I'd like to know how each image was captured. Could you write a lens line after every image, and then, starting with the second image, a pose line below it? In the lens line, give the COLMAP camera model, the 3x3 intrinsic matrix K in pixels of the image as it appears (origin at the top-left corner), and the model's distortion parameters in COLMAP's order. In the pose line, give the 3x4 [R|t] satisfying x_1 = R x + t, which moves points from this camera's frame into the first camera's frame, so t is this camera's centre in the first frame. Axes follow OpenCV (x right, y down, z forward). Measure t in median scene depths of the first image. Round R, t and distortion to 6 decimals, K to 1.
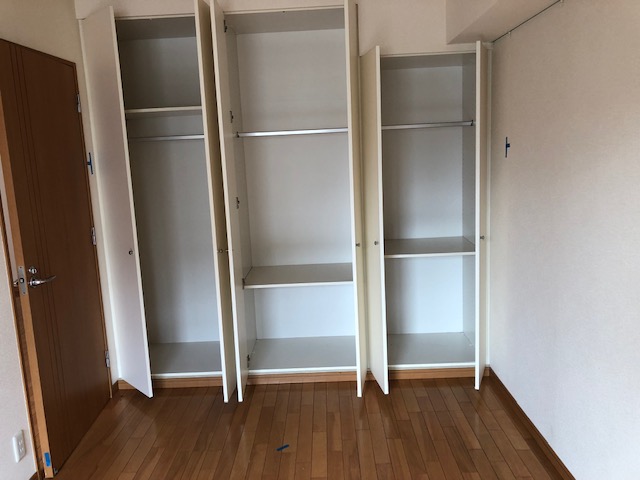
lens RADIAL K [[528.2, 0, 319.7], [0, 528.2, 241.4], [0, 0, 1]] dist [0.003768, -0.010926]
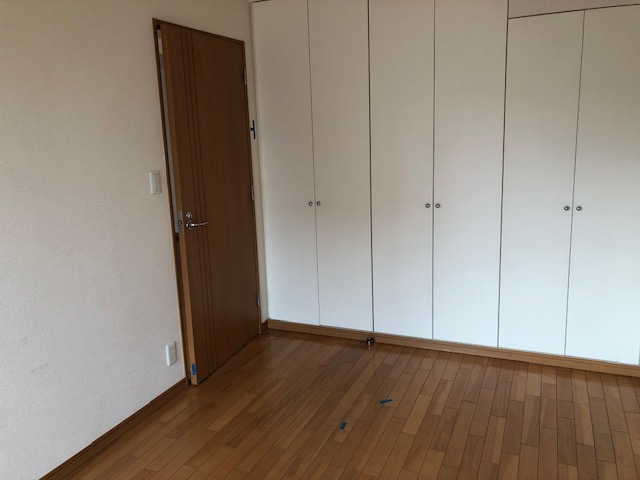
lens RADIAL K [[528.2, 0, 318.8], [0, 528.2, 238.1], [0, 0, 1]] dist [0.003768, -0.010926]
pose [[0.922790, 0.089040, -0.374875, 0.181163], [-0.071711, 0.995622, 0.059954, 0.011143], [0.378572, -0.028443, 0.925135, -0.022857]]
